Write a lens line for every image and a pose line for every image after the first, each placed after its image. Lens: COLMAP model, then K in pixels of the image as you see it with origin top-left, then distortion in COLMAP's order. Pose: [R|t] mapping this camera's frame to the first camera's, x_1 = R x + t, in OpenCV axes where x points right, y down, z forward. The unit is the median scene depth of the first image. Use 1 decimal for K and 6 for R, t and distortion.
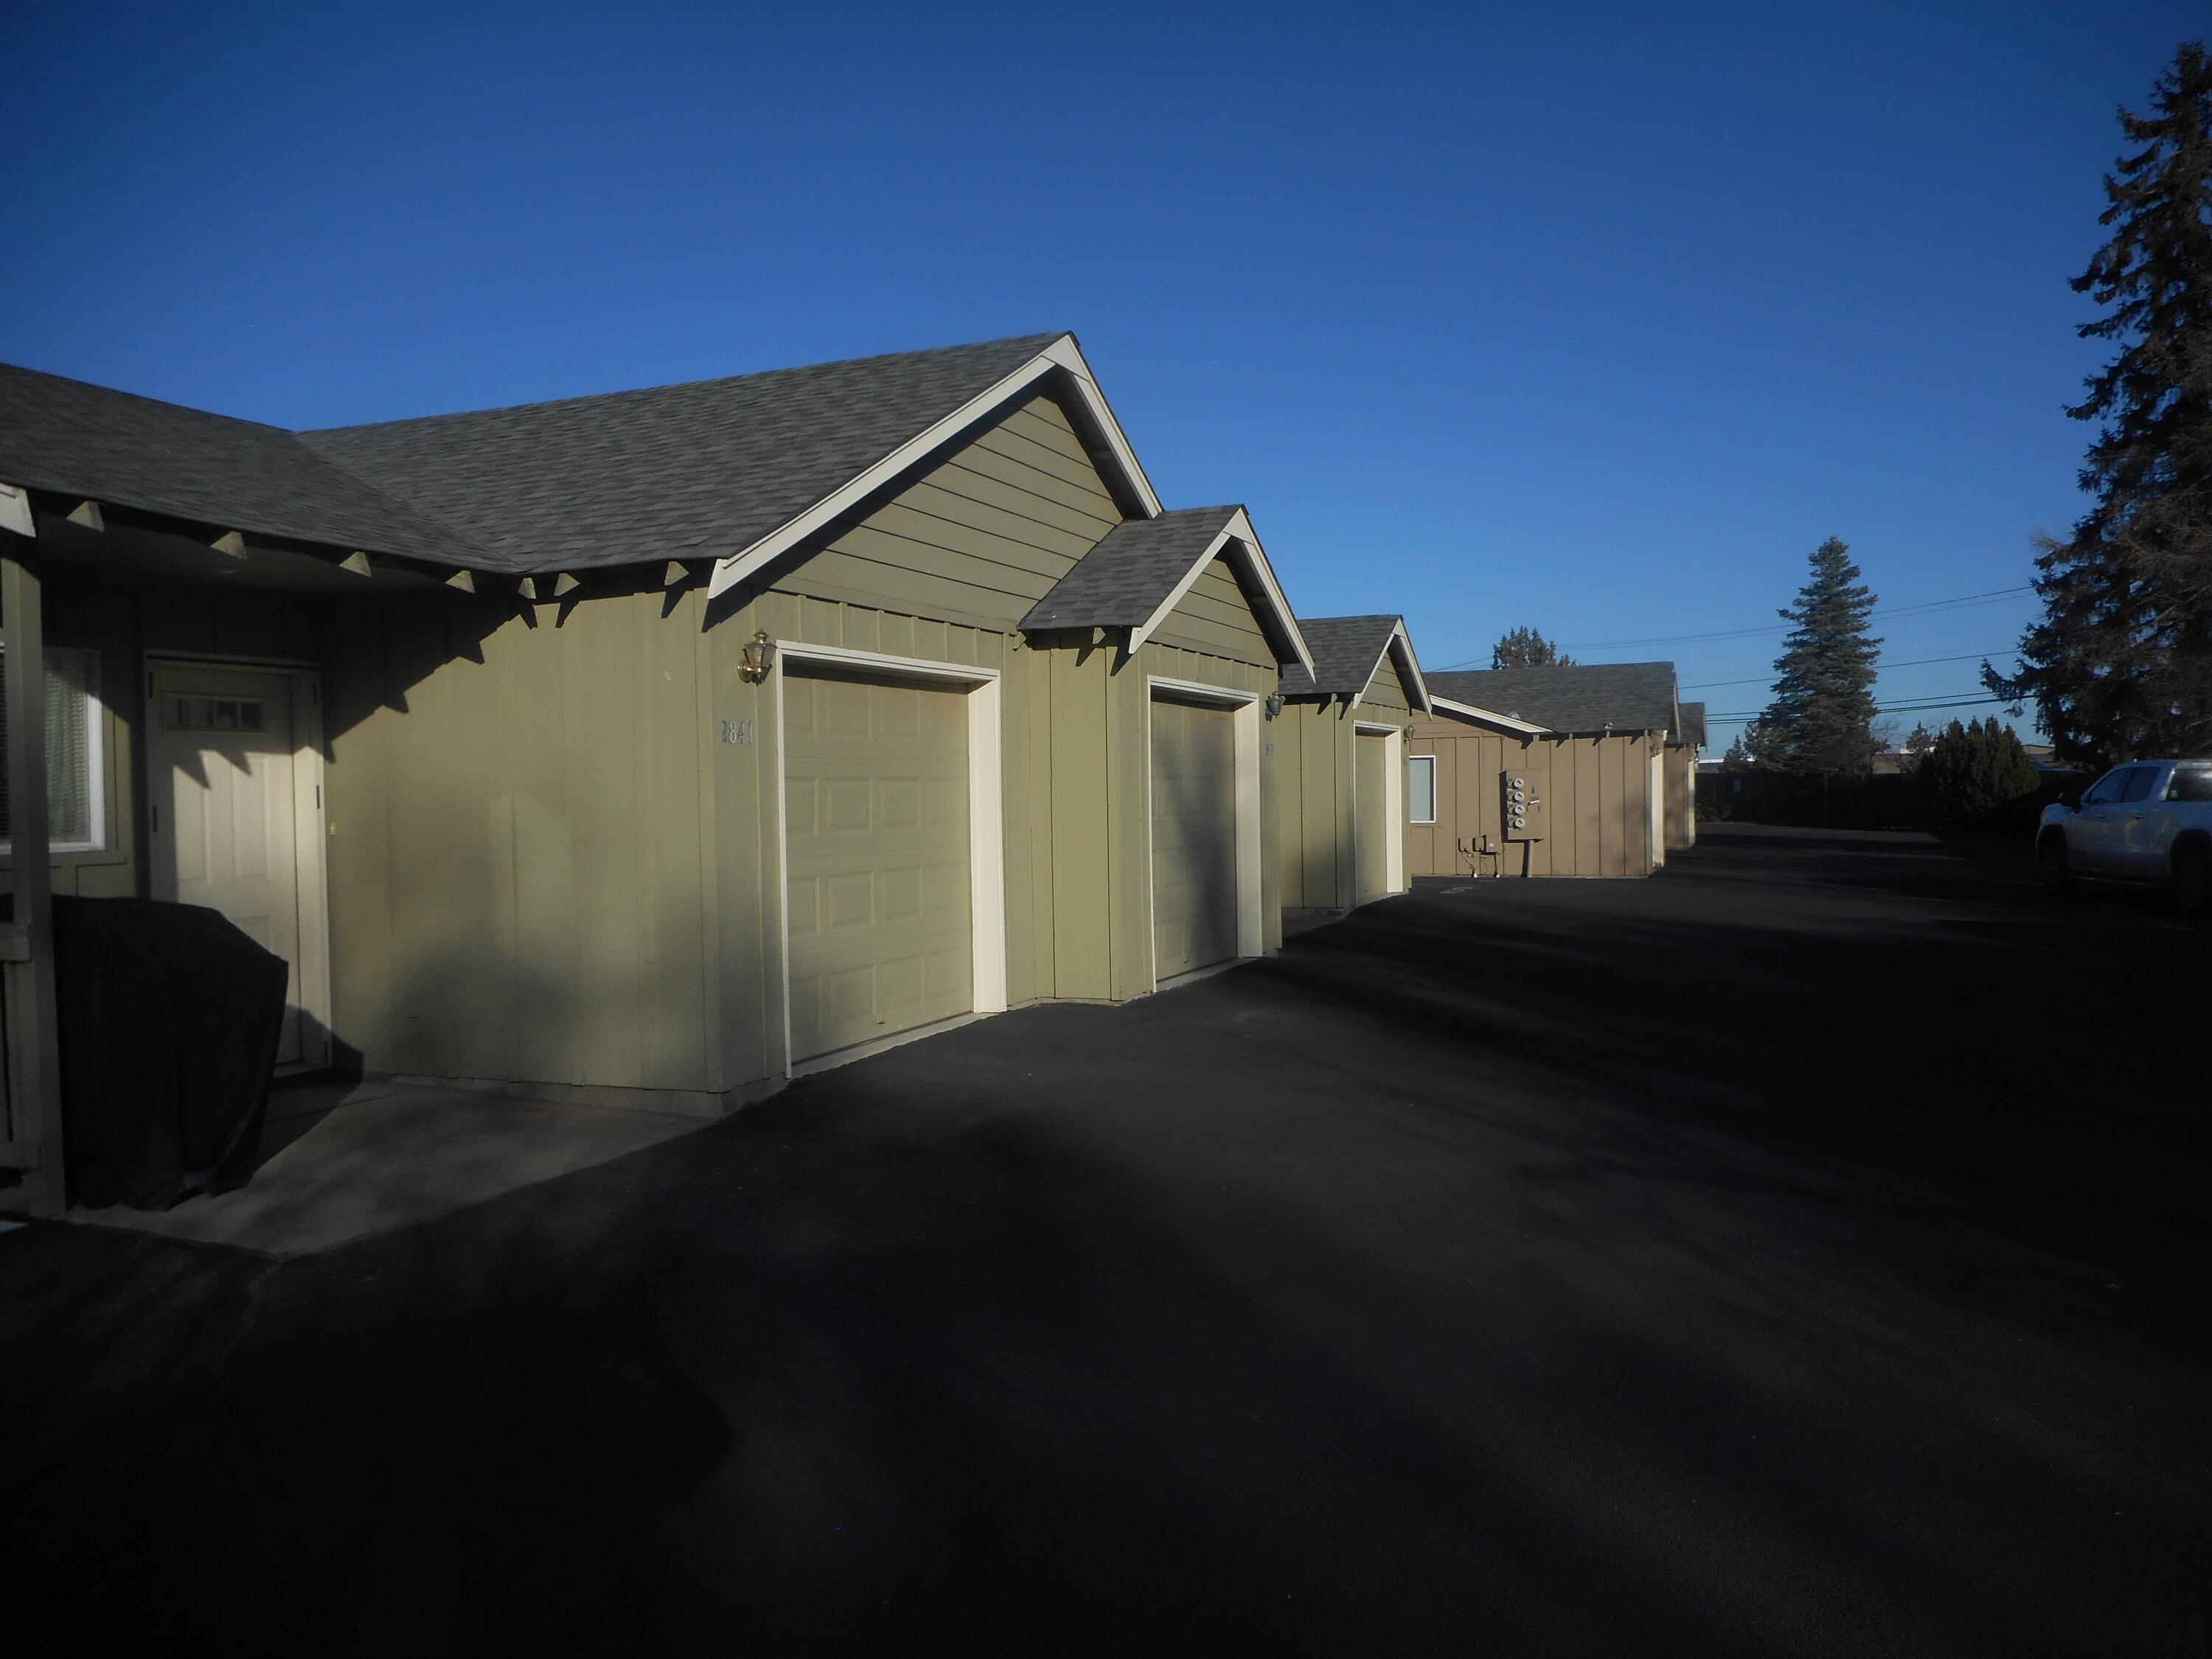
lens RADIAL K [[1649.3, 0, 1094.8], [0, 1649.3, 832.2], [0, 0, 1]] dist [0.004120, 0.003962]
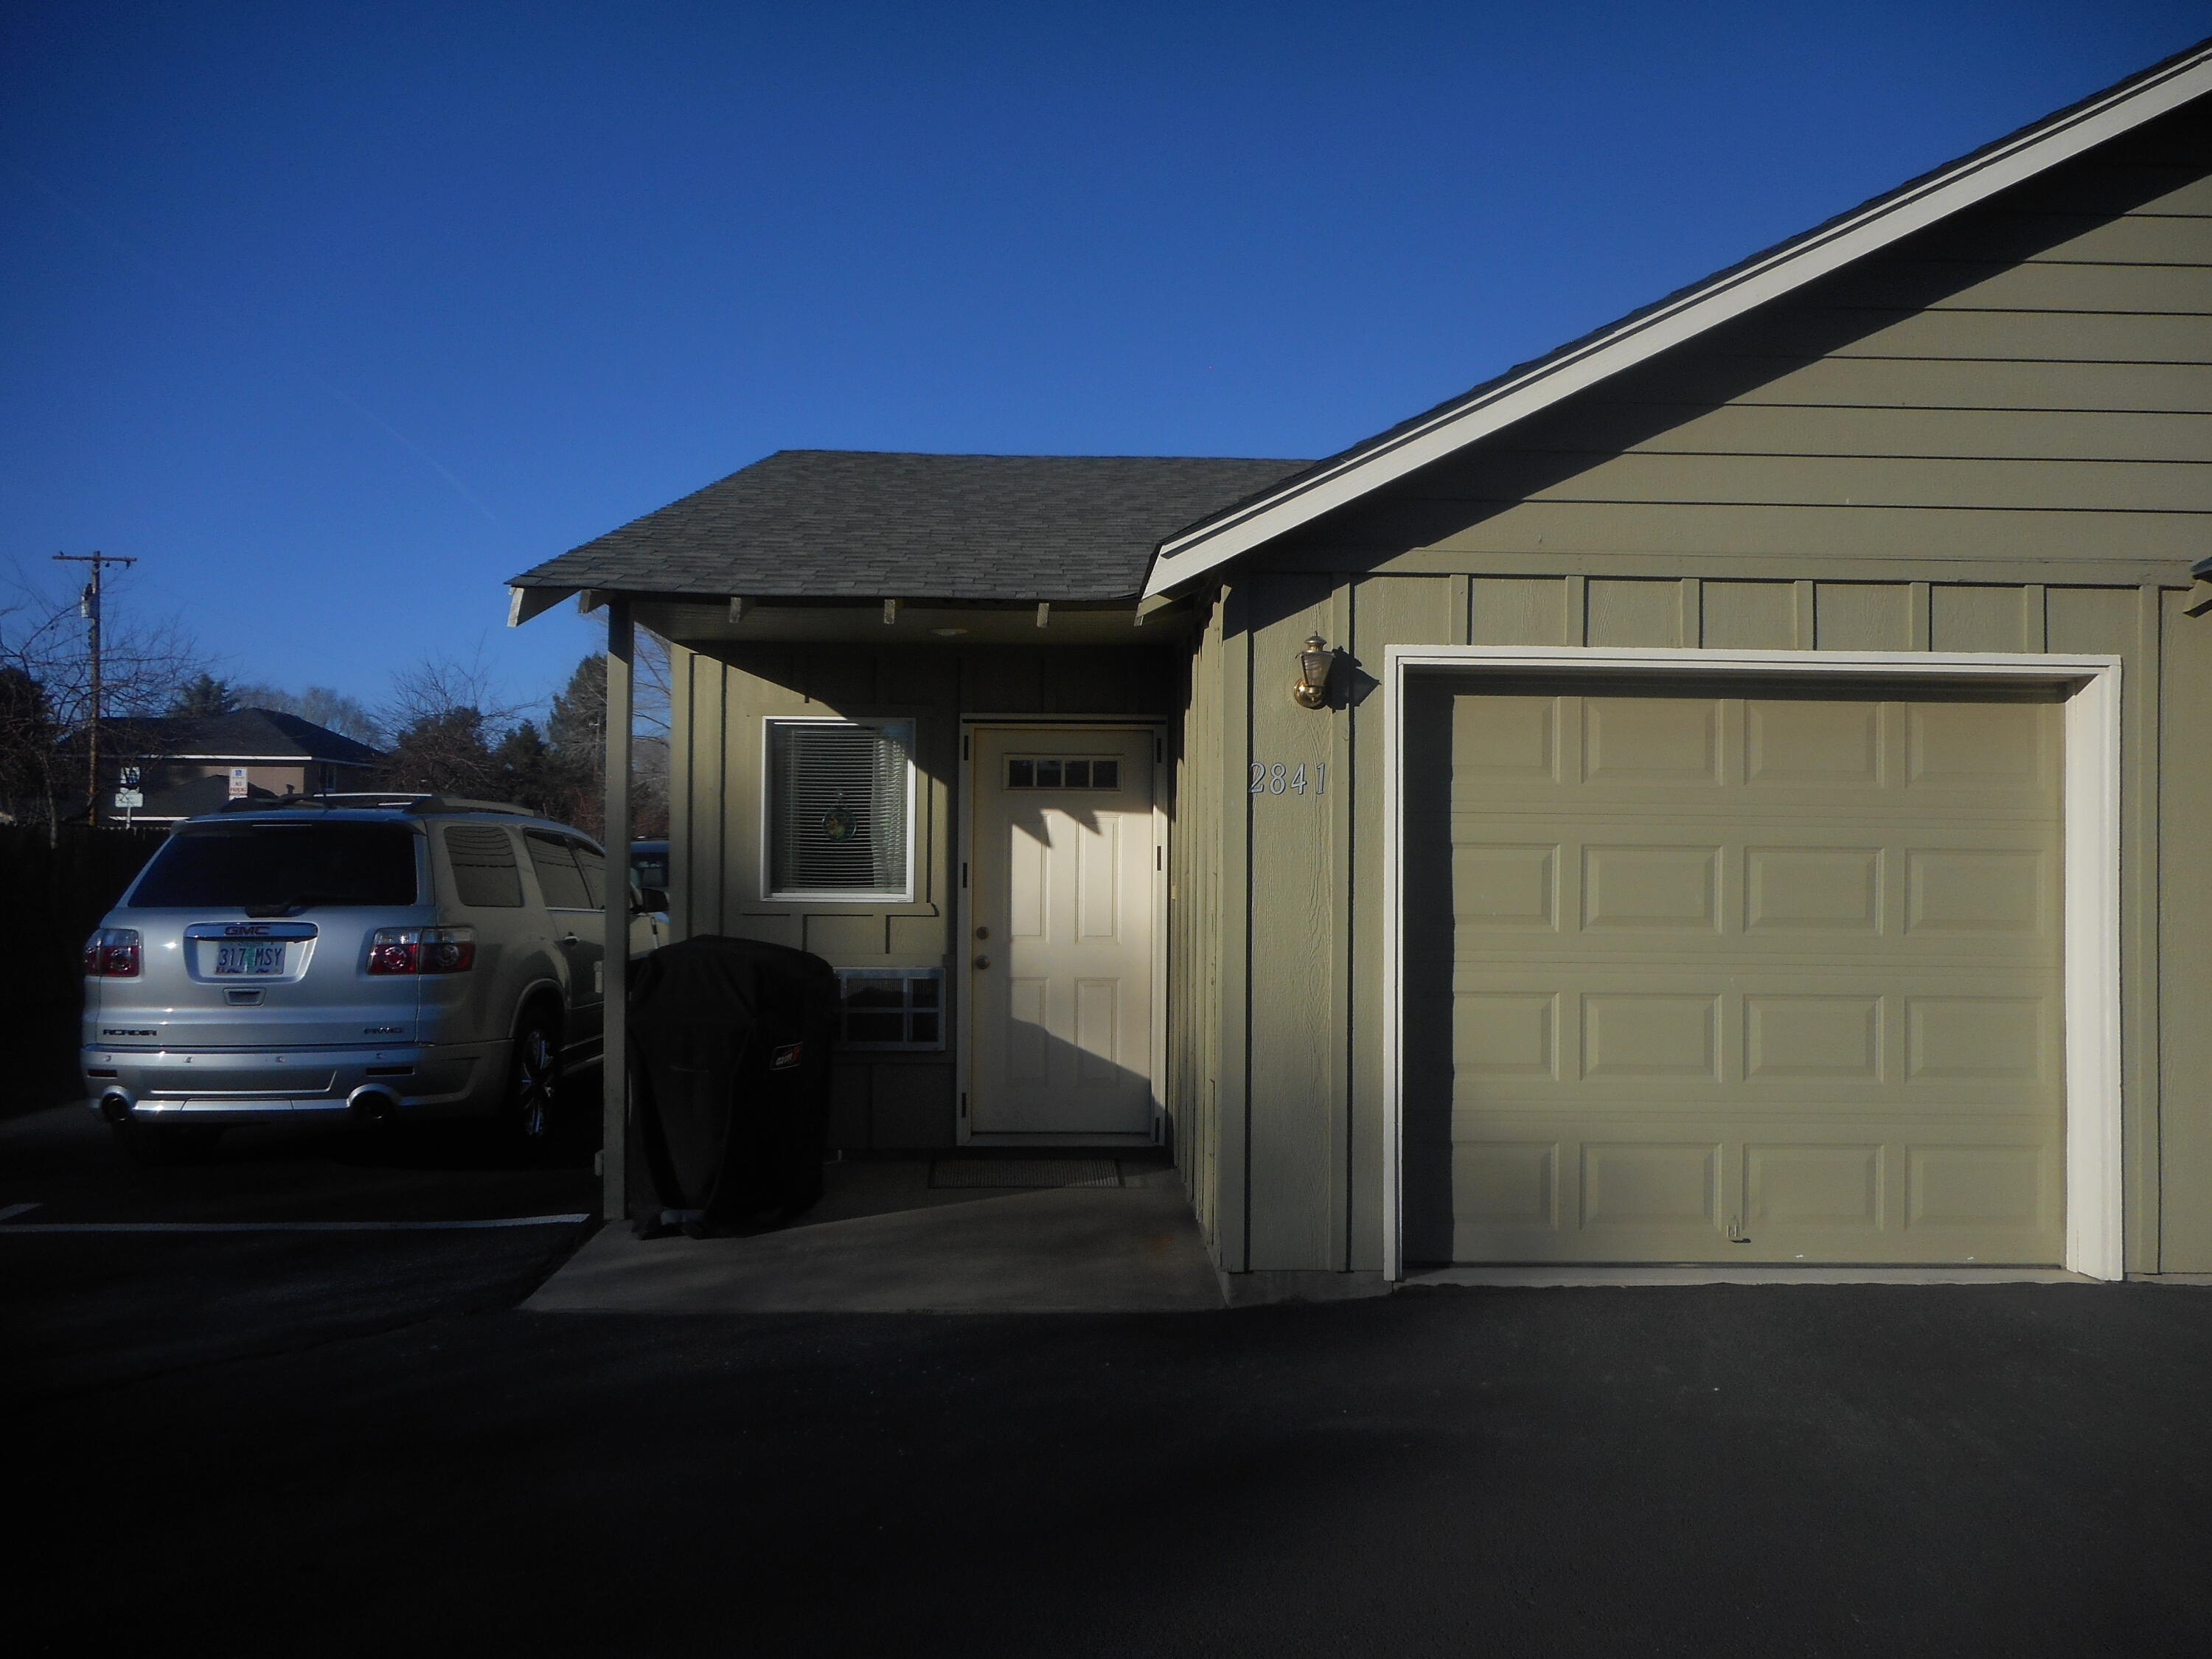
lens RADIAL K [[1649.3, 0, 1094.8], [0, 1649.3, 832.2], [0, 0, 1]] dist [0.004120, 0.003962]
pose [[0.416203, 0.004445, -0.909261, 0.388096], [-0.041916, 0.999019, -0.014303, -0.022181], [0.908305, 0.044066, 0.415981, 0.599250]]
